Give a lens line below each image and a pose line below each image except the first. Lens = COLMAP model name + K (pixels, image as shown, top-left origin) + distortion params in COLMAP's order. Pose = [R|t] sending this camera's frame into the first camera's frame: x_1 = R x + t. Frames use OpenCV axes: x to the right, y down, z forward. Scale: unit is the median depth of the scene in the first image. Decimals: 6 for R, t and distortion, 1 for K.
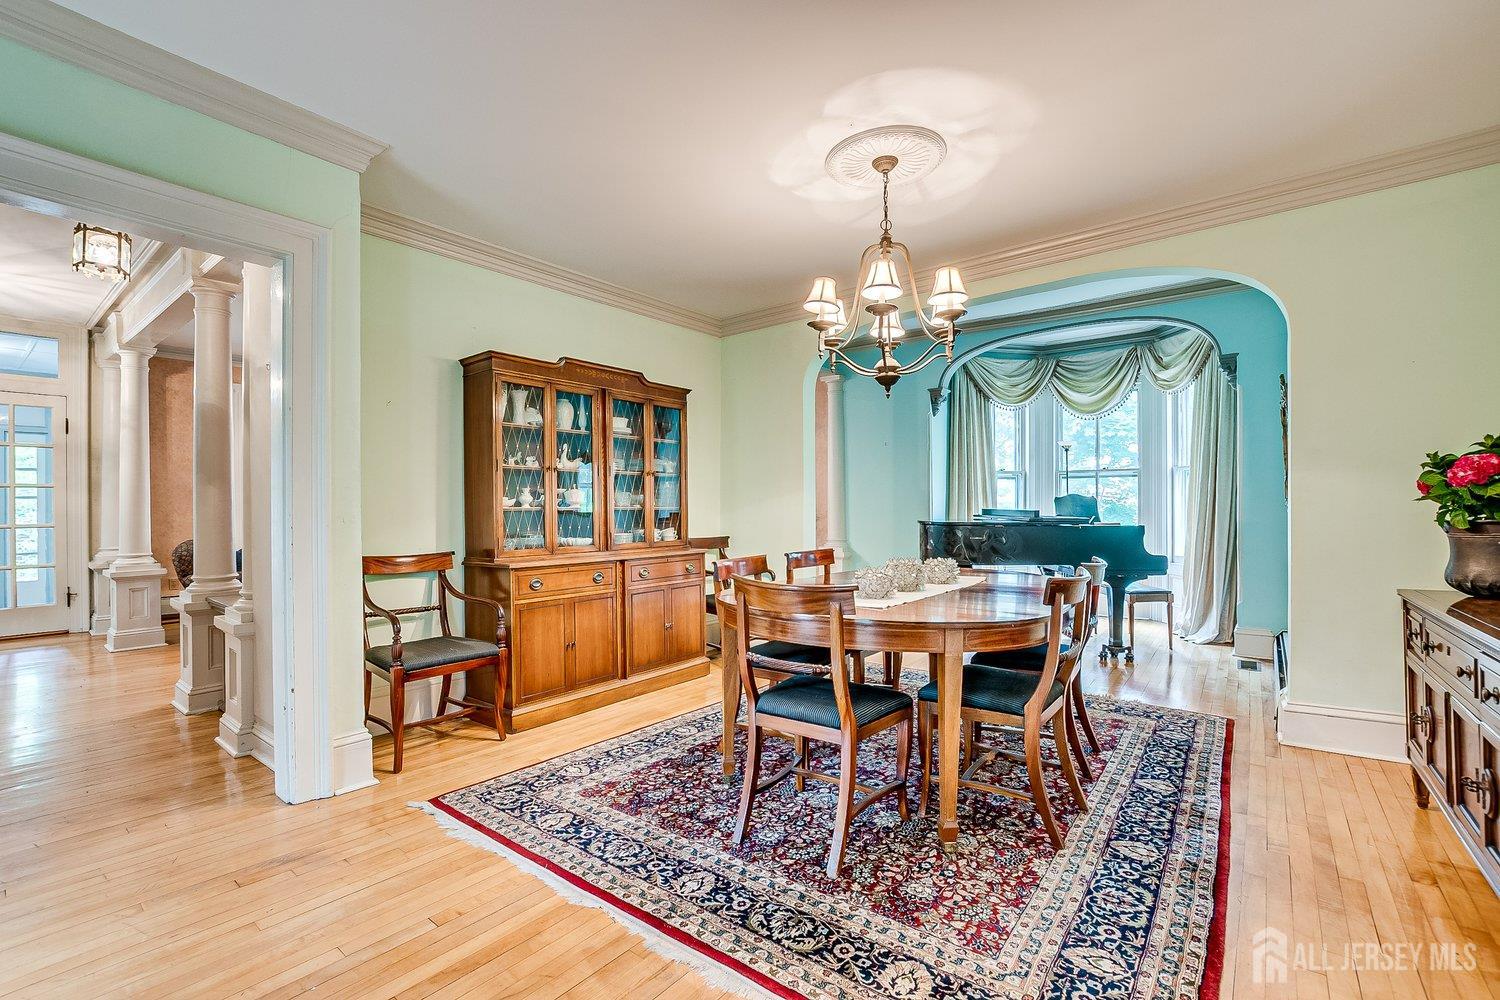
lens RADIAL K [[654.2, 0, 743.7], [0, 654.2, 504.6], [0, 0, 1]] dist [-0.023770, 0.004382]
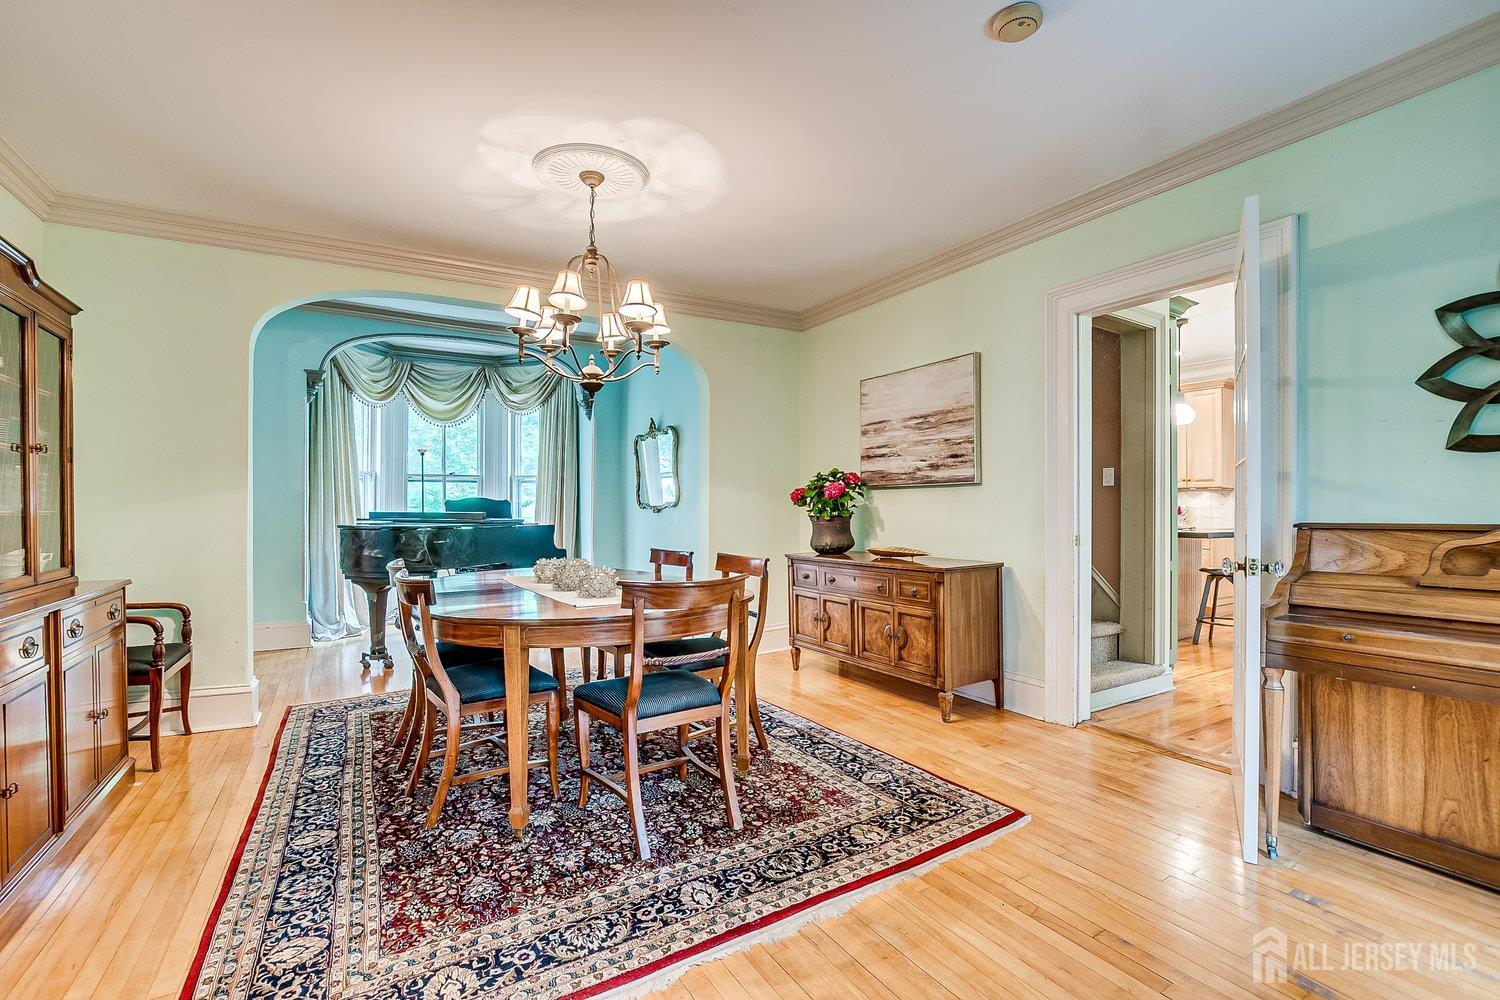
lens RADIAL K [[654.2, 0, 743.8], [0, 654.2, 501.7], [0, 0, 1]] dist [-0.023770, 0.004382]
pose [[0.350546, 0.010892, 0.936482, -0.860769], [-0.000769, 0.999935, -0.011342, 0.006146], [-0.936545, 0.003256, 0.350531, 0.529997]]
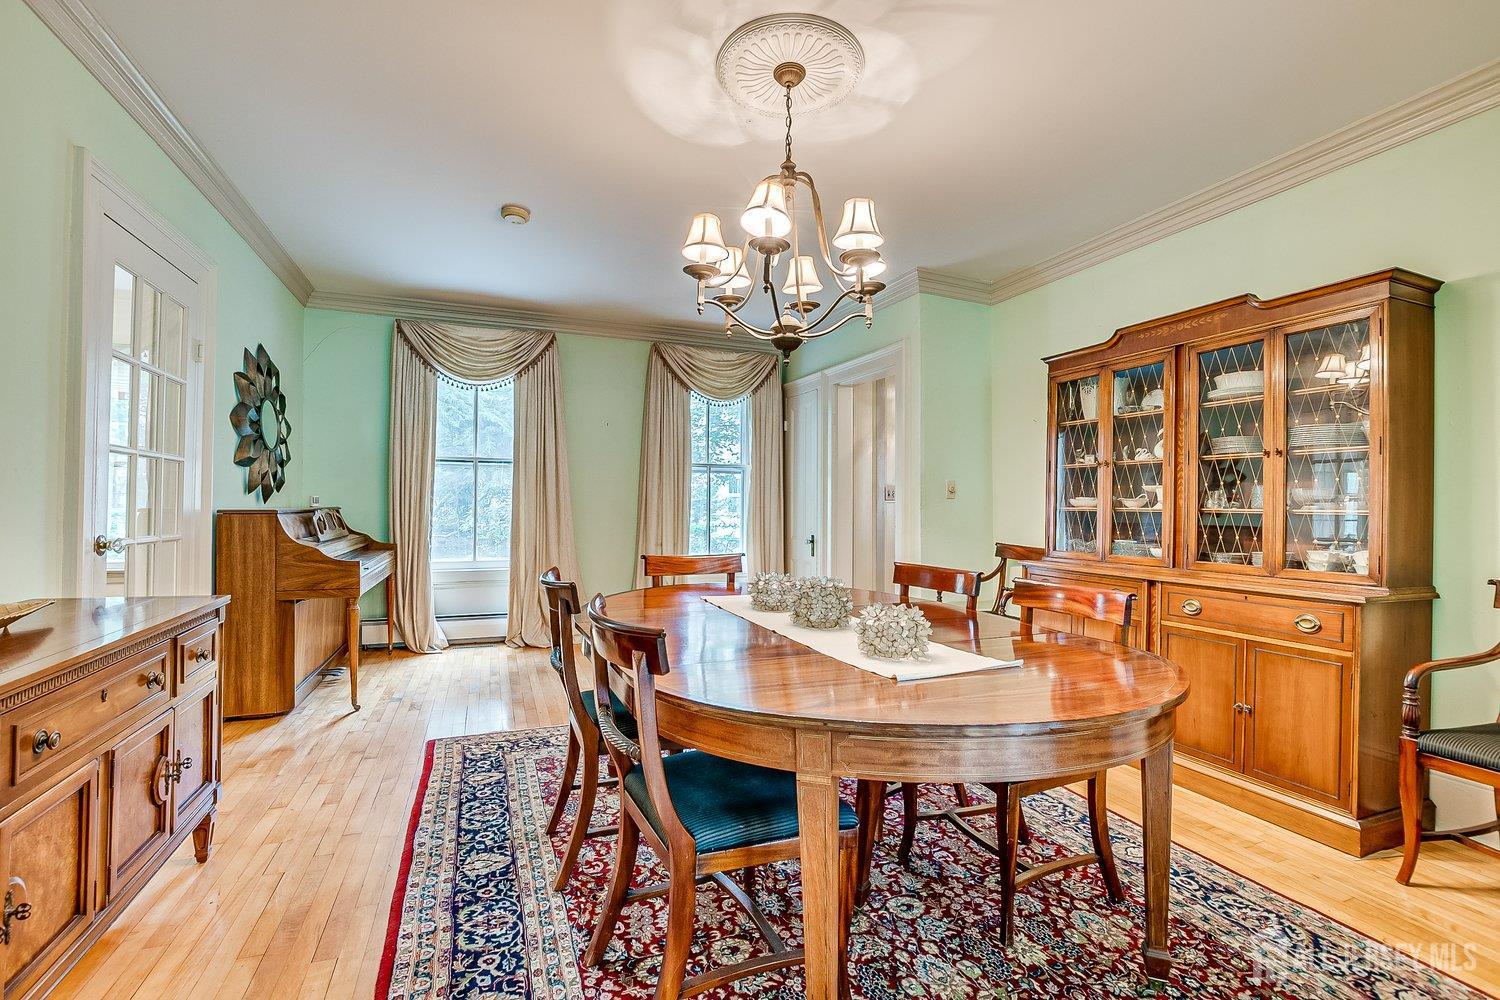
lens RADIAL K [[655.5, 0, 744.6], [0, 655.5, 505.8], [0, 0, 1]] dist [-0.022707, 0.004923]
pose [[-0.497556, -0.006715, -0.867406, 1.213717], [-0.008188, 0.999962, -0.003044, 0.013394], [0.867393, 0.005587, -0.497592, 1.750902]]
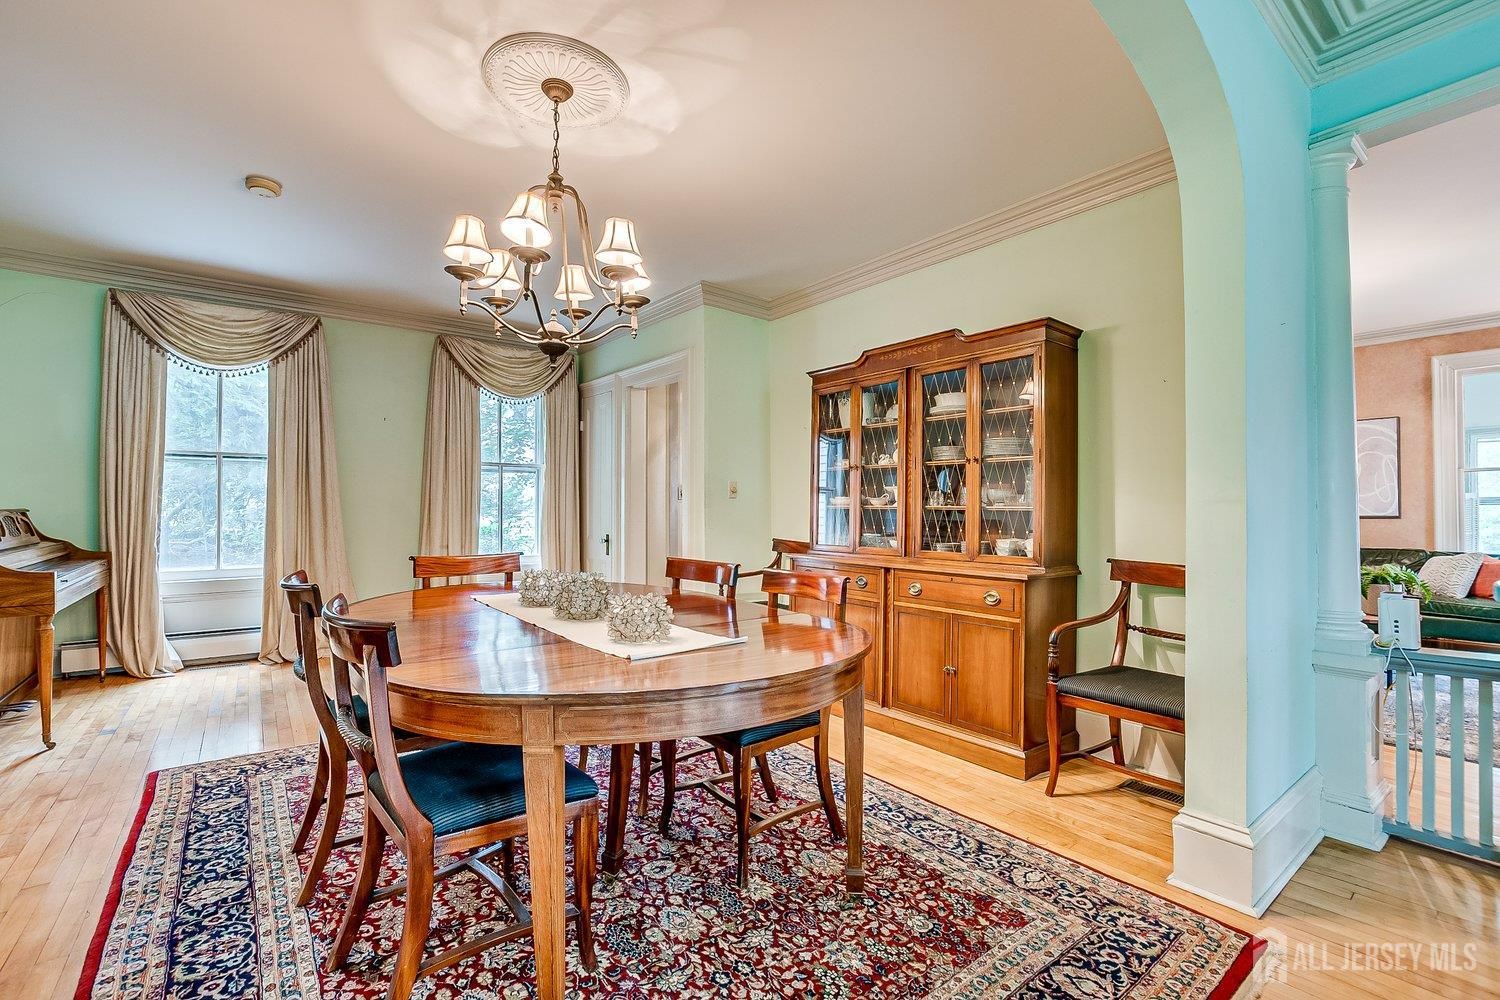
lens RADIAL K [[655.5, 0, 742.4], [0, 655.5, 505.7], [0, 0, 1]] dist [-0.022707, 0.004923]
pose [[-0.242541, -0.005265, -0.970127, 1.250119], [-0.003025, 0.999985, -0.004671, 0.015086], [0.970136, 0.001802, -0.242554, 1.854437]]
